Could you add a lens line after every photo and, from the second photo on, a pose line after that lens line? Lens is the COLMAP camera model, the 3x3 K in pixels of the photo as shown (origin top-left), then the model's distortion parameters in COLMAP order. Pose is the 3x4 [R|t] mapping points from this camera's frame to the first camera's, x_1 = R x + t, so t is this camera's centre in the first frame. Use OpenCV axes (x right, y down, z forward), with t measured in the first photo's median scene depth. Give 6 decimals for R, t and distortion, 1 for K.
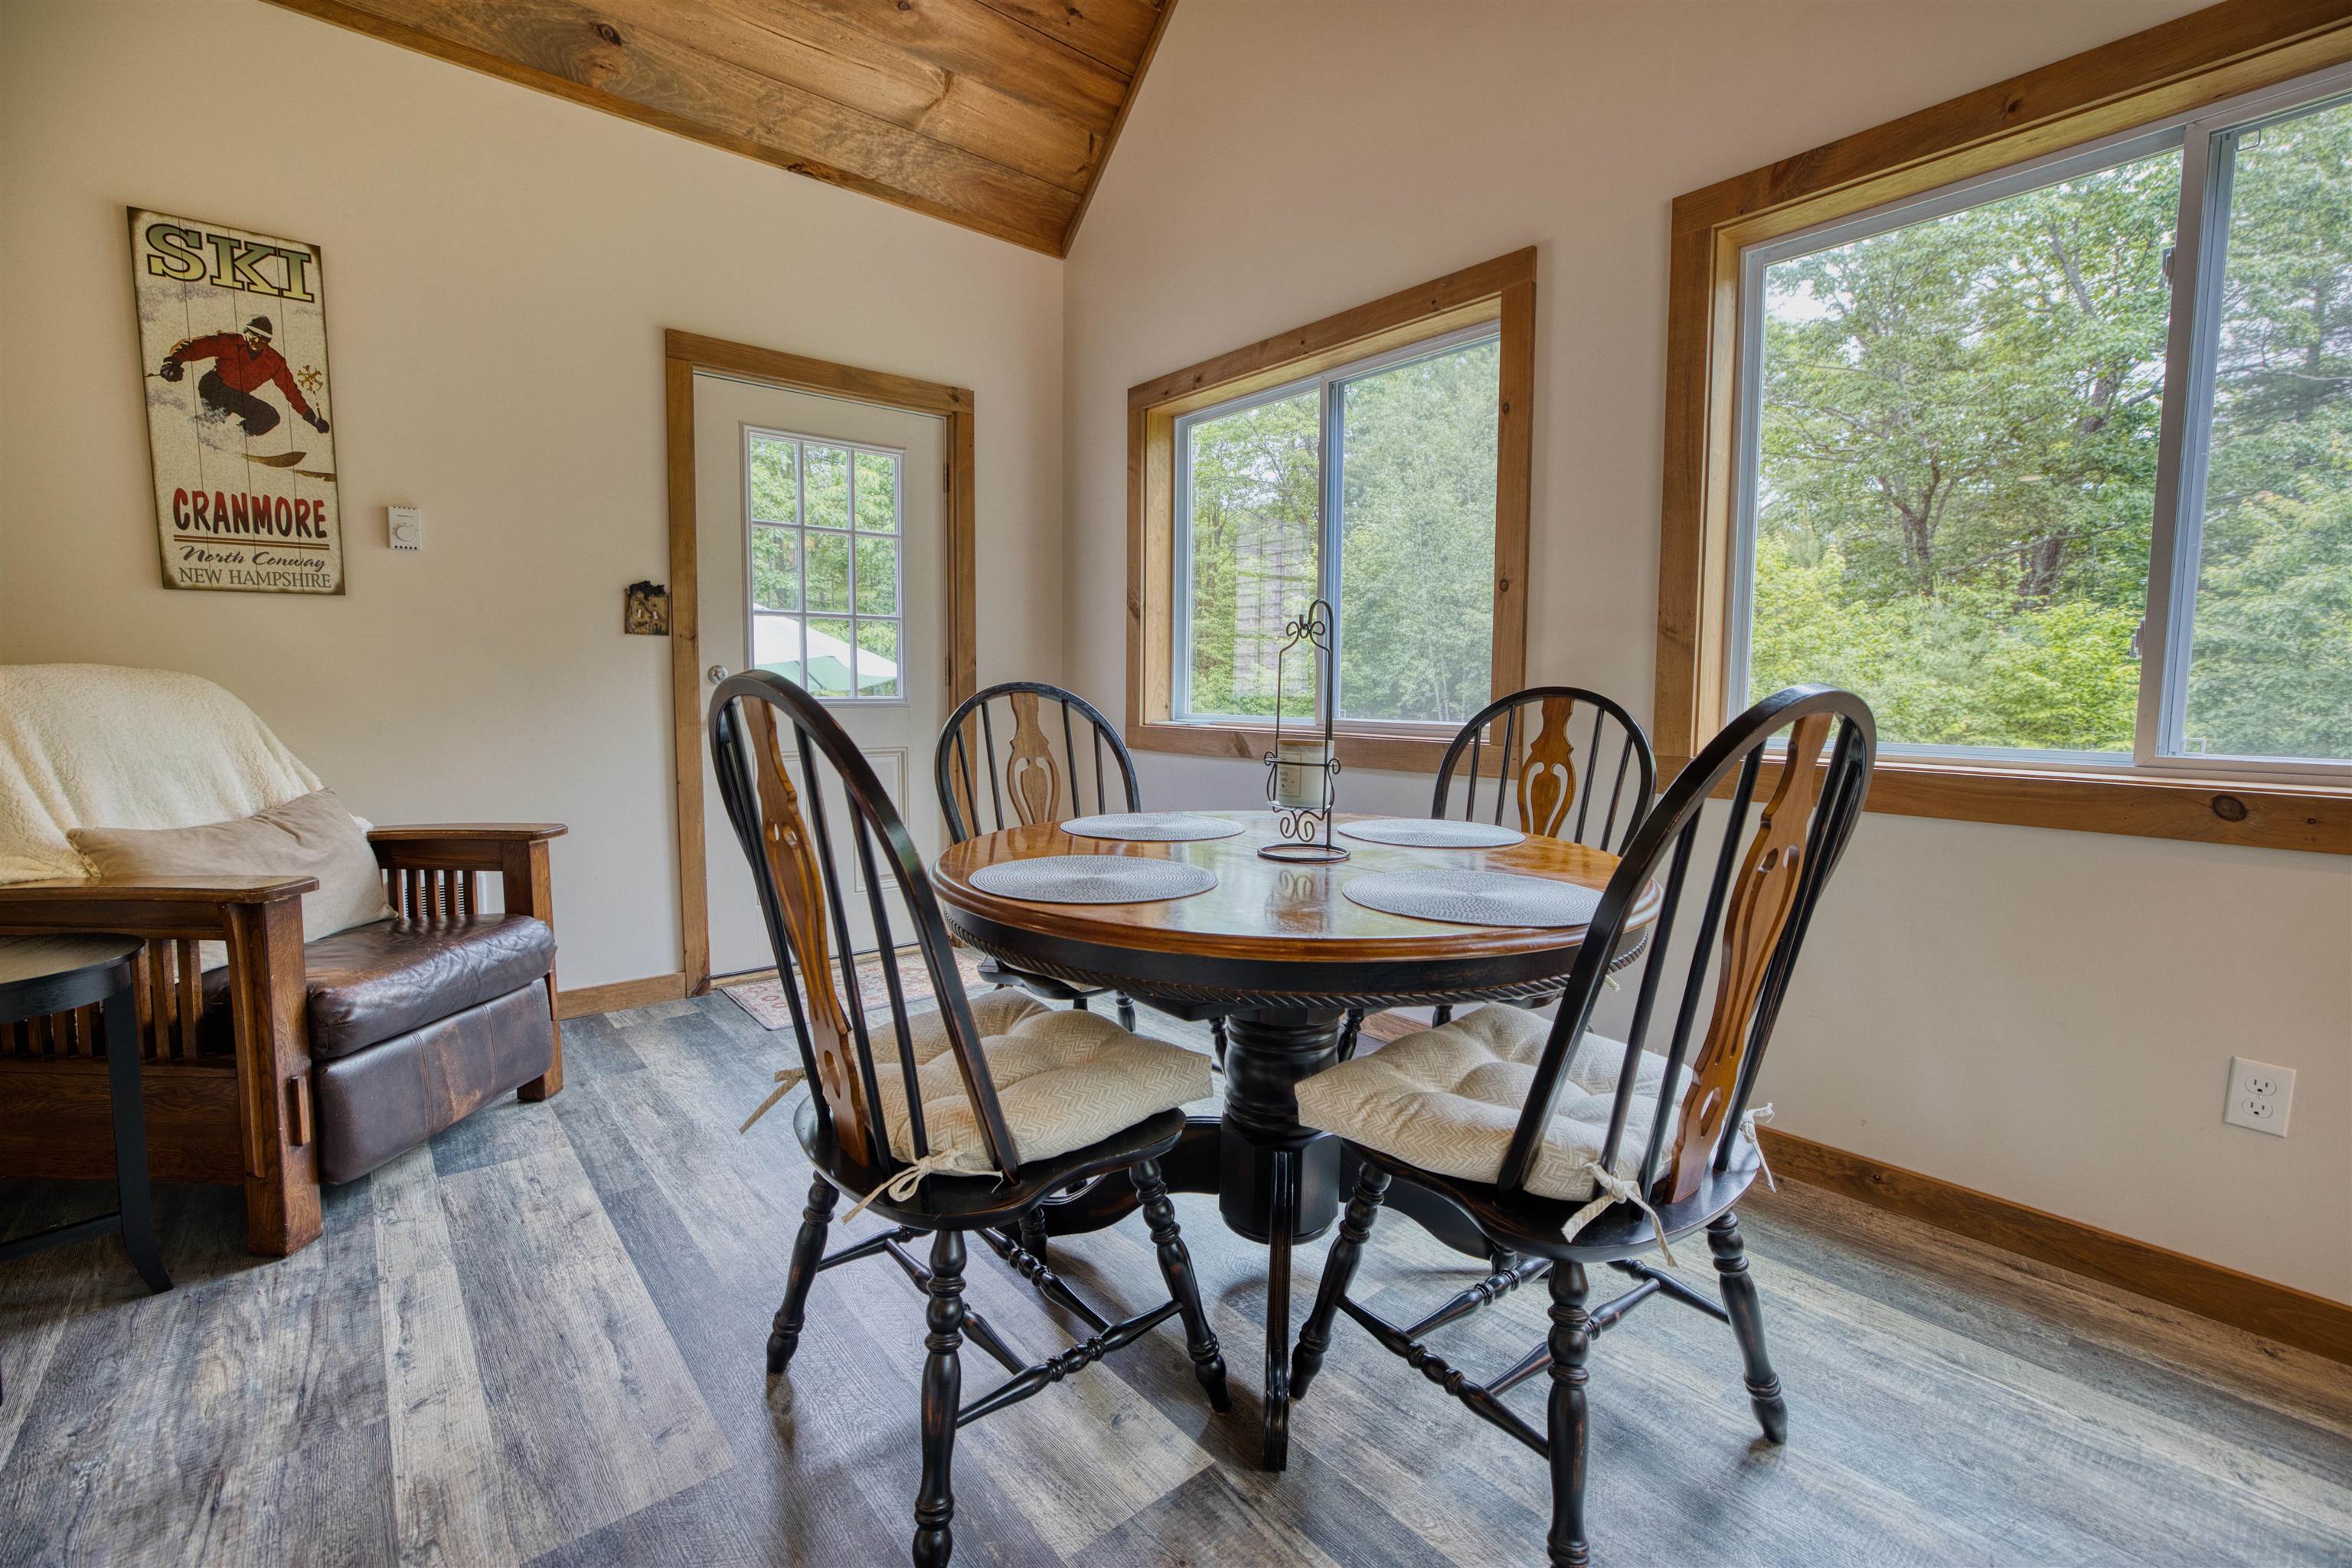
lens RADIAL K [[1008.6, 0, 1181.7], [0, 1008.6, 772.1], [0, 0, 1]] dist [-0.045302, 0.016609]
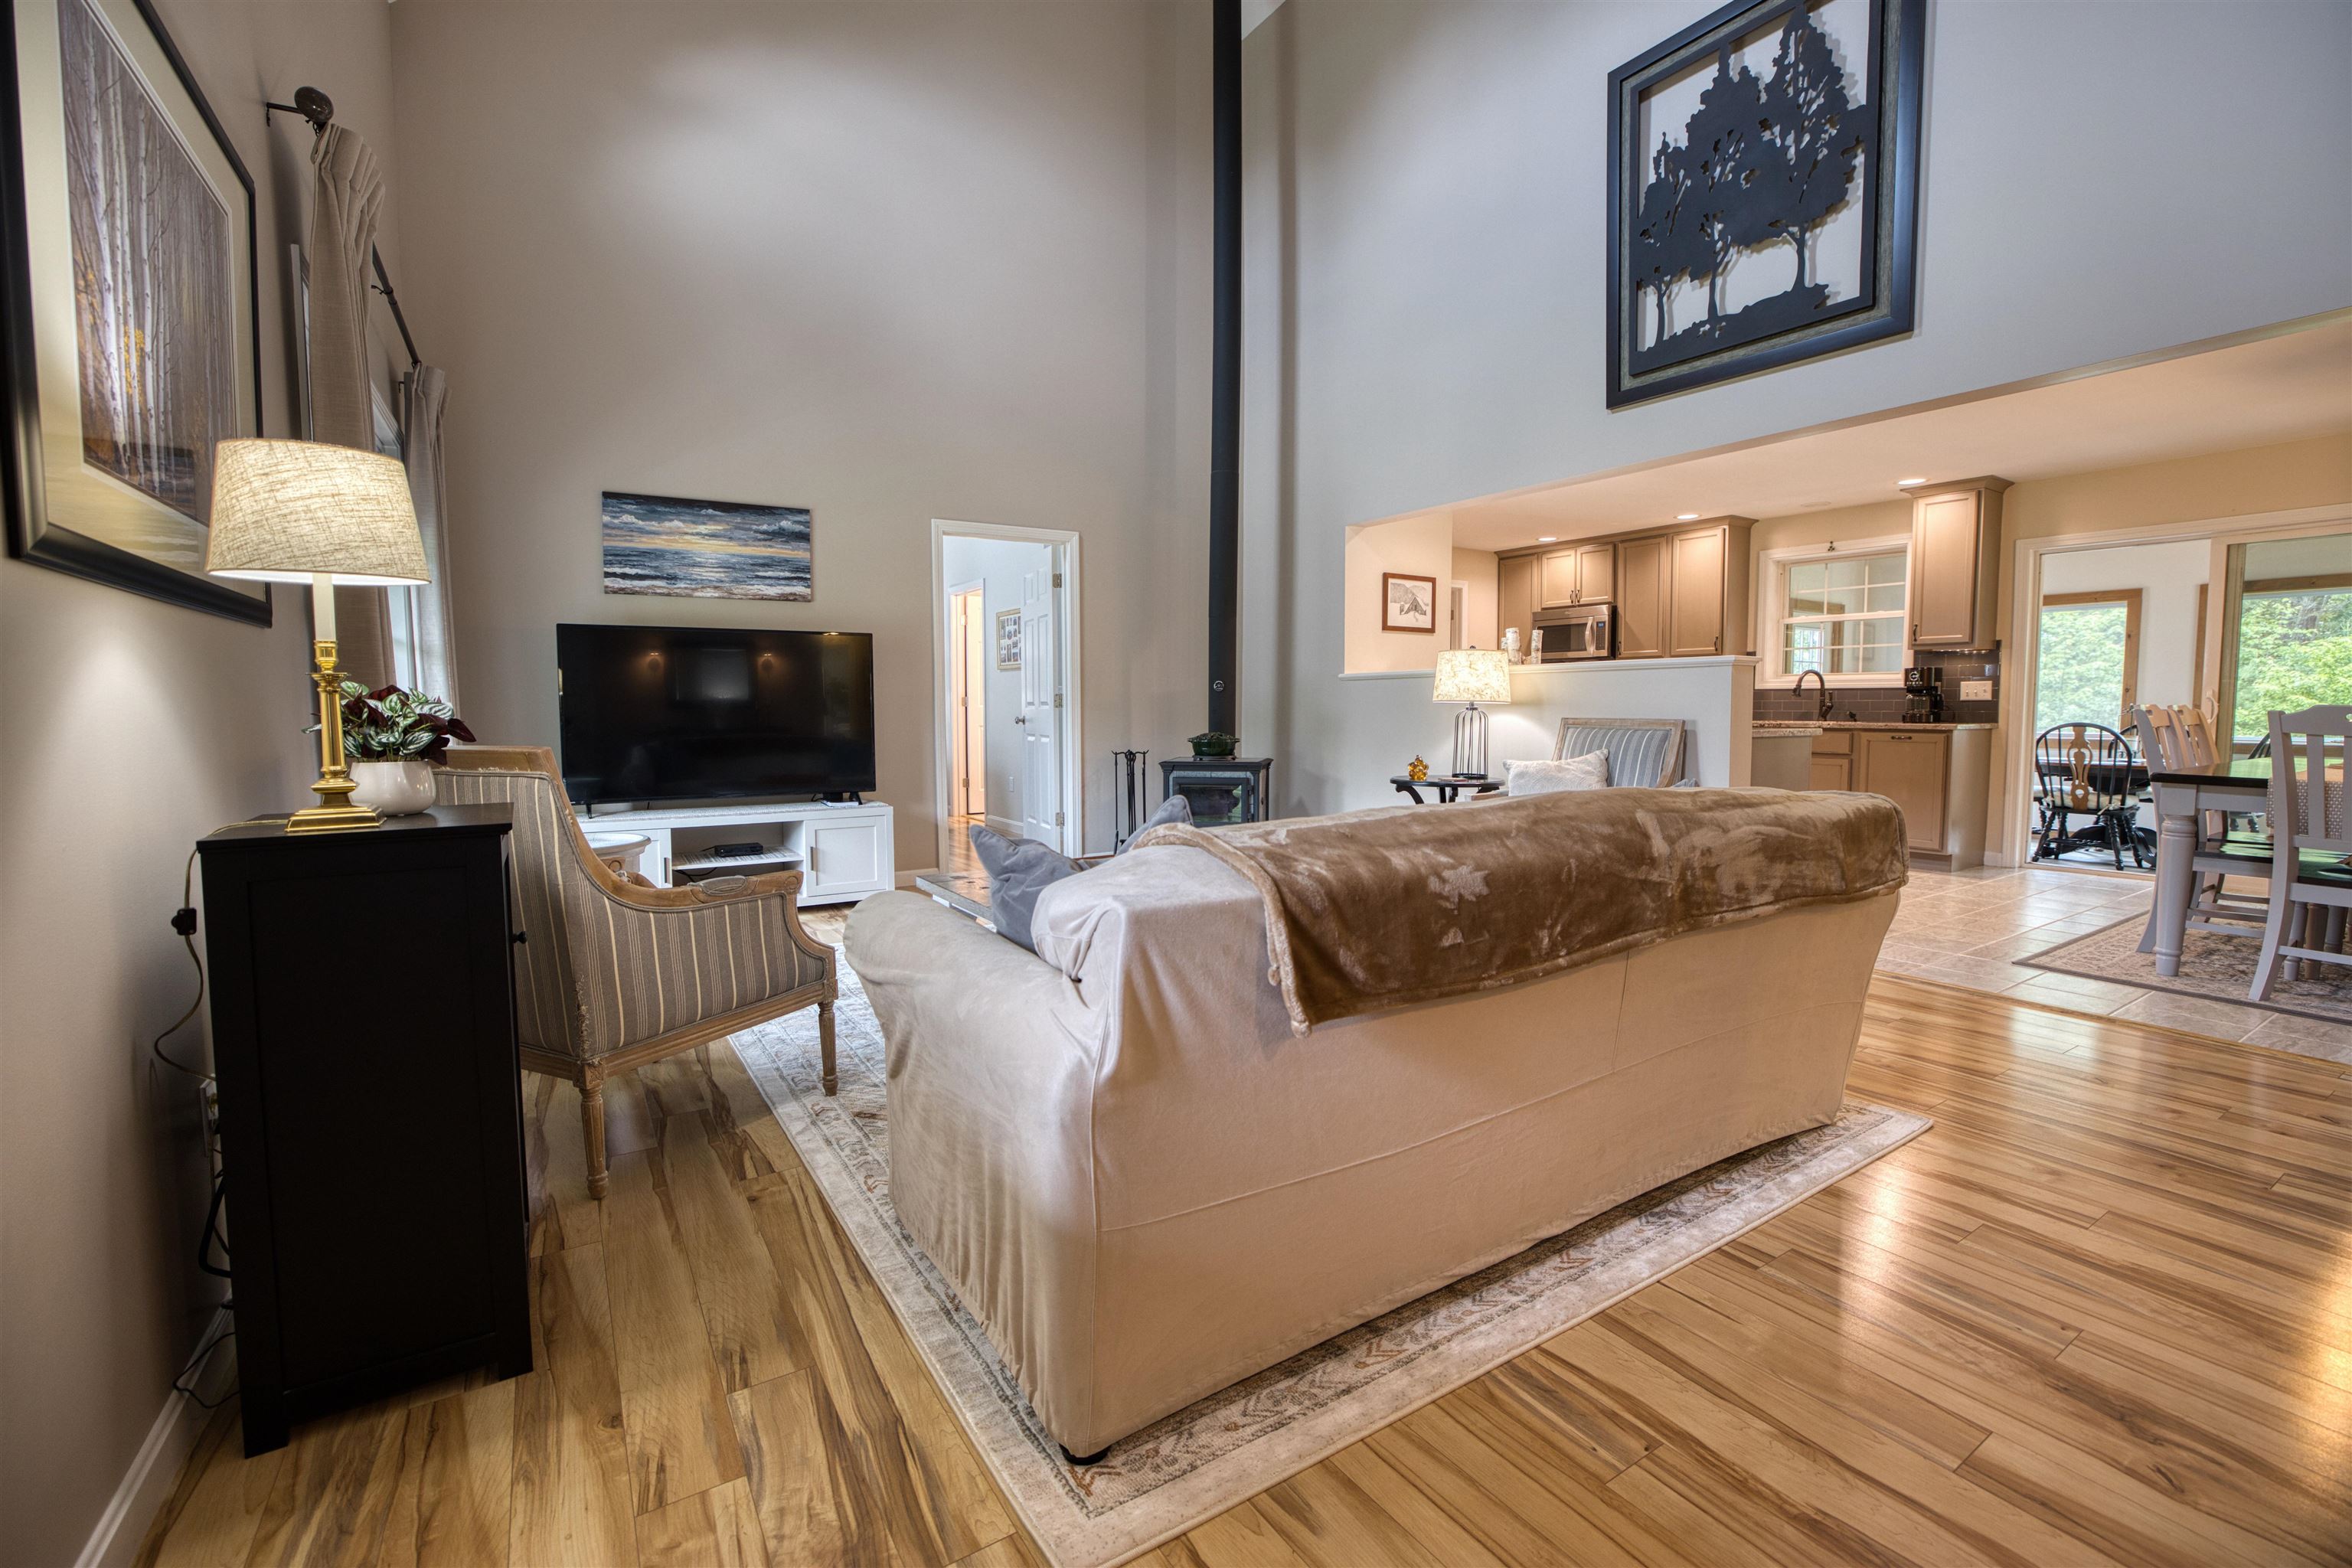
lens RADIAL K [[1008.6, 0, 1181.7], [0, 1008.6, 772.1], [0, 0, 1]] dist [-0.045302, 0.016609]
pose [[0.990664, 0.004063, -0.136266, -2.549021], [-0.006344, 0.999847, -0.016306, 0.166492], [0.136179, 0.017018, 0.990538, -2.862441]]
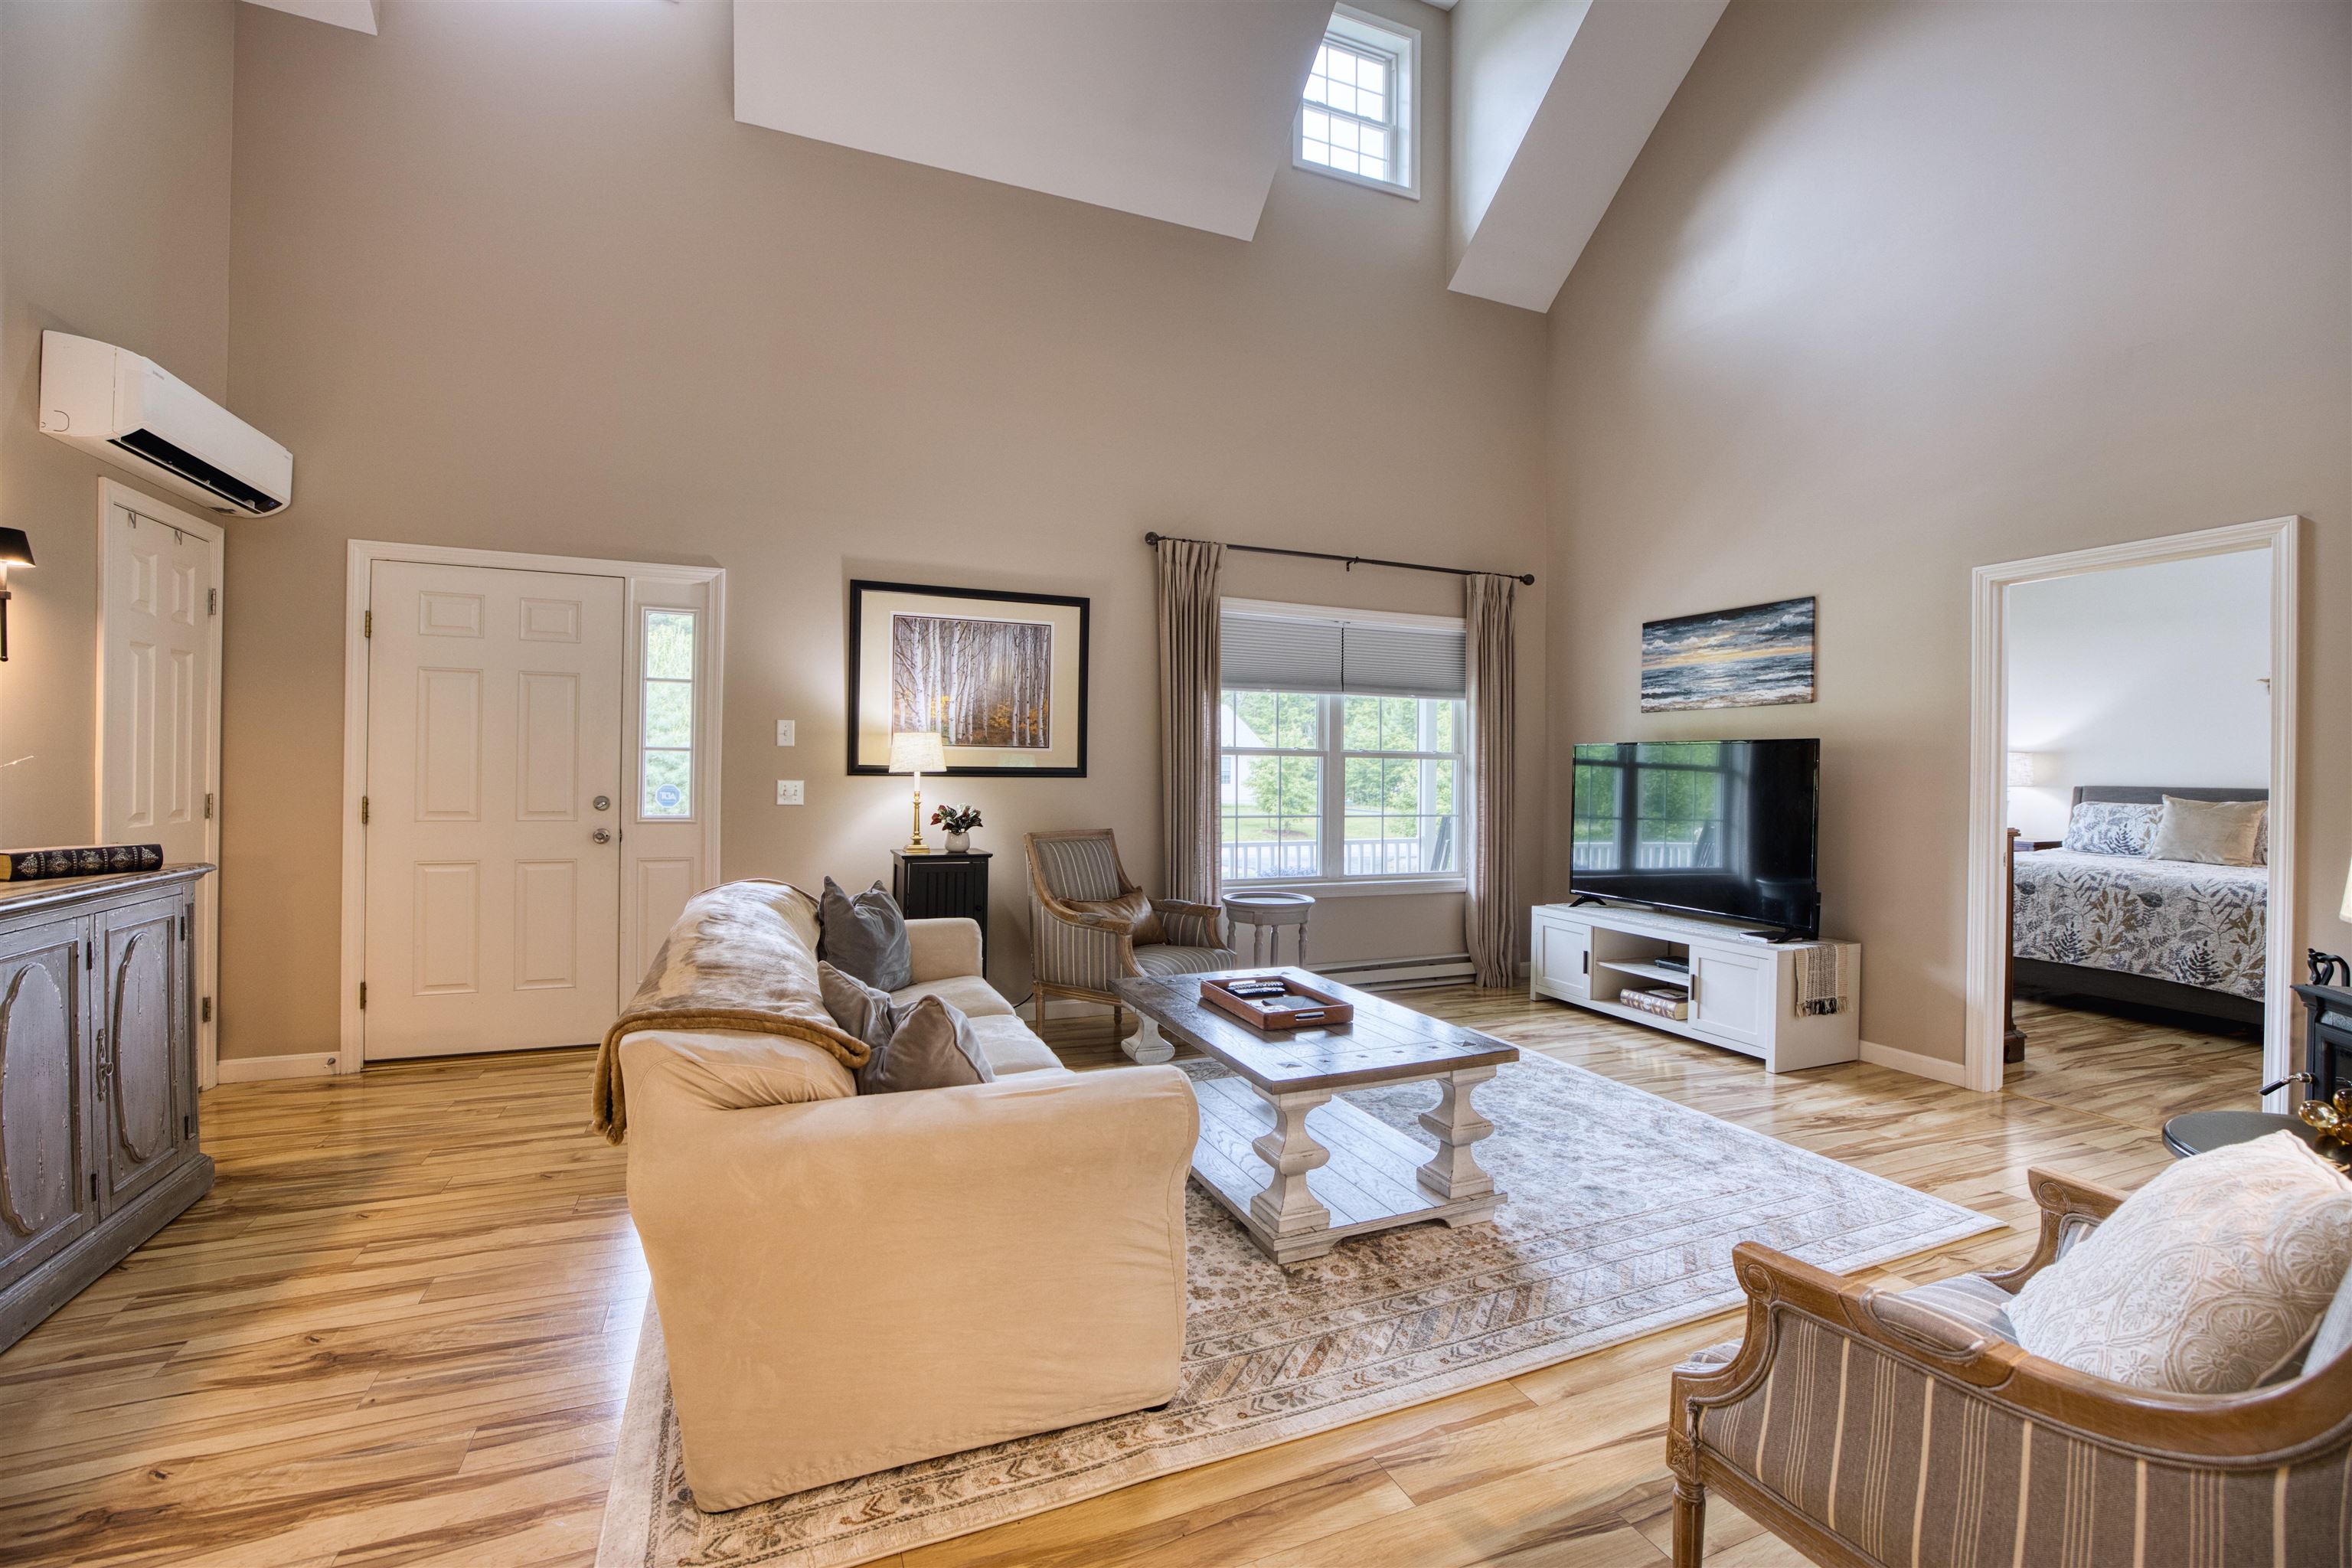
lens RADIAL K [[1008.6, 0, 1181.7], [0, 1008.6, 772.1], [0, 0, 1]] dist [-0.045302, 0.016609]
pose [[-0.302892, -0.005203, -0.953011, -1.438561], [-0.094398, 0.995231, 0.024569, -0.056748], [0.948338, 0.097404, -0.301939, -1.236083]]
